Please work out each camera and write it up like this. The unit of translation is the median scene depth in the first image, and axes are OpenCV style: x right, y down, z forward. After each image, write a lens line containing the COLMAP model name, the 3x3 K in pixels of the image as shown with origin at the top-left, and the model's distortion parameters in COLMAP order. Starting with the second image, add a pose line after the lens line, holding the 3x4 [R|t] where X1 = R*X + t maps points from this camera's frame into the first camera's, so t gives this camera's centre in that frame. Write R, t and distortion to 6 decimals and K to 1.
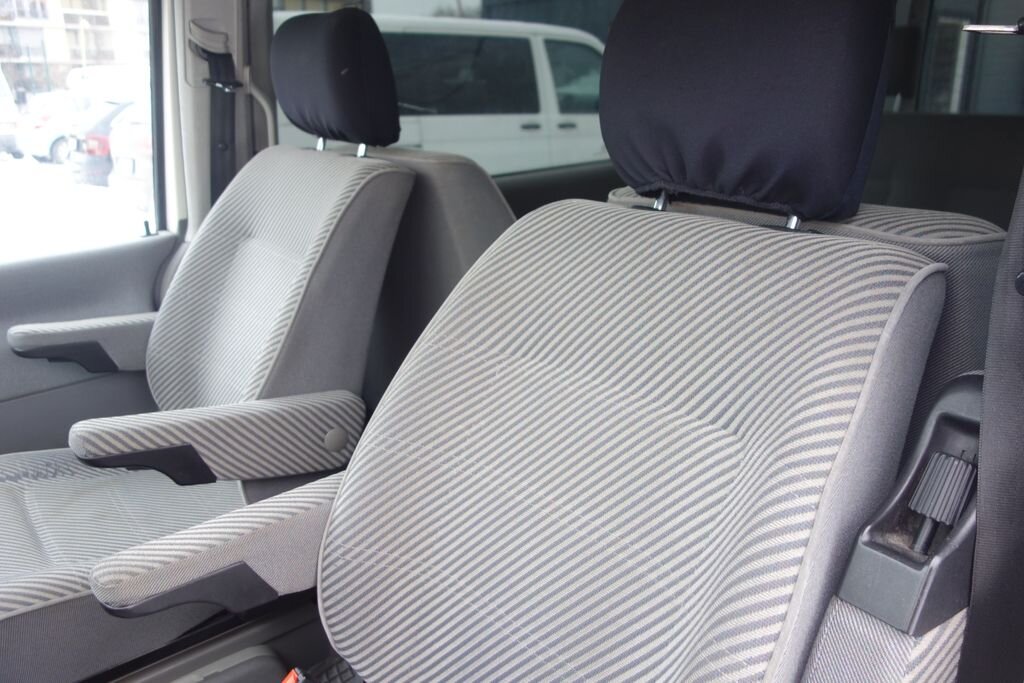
lens RADIAL K [[809.6, 0, 512.0], [0, 809.6, 341.5], [0, 0, 1]] dist [0.006360, -0.008333]
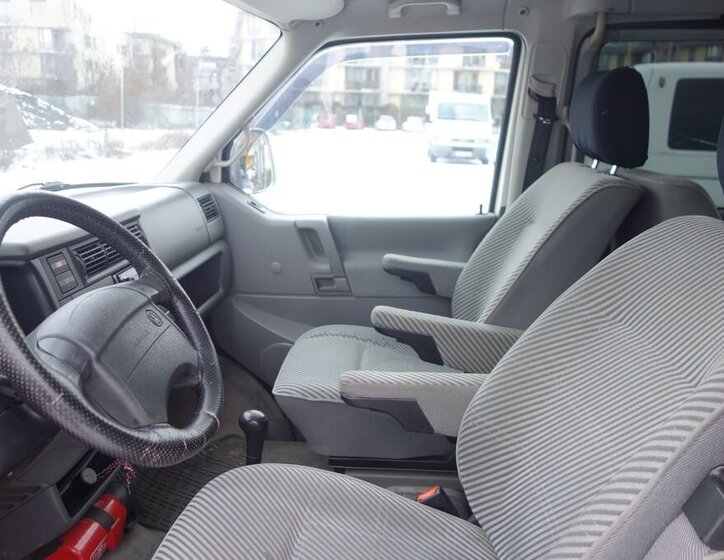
lens RADIAL K [[660.7, 0, 365.9], [0, 660.7, 282.2], [0, 0, 1]] dist [0.003116, 0.001632]
pose [[0.746575, 0.198495, -0.635000, 0.264351], [-0.239327, 0.970689, 0.022049, 0.021891], [0.620764, 0.135512, 0.772197, -0.087321]]
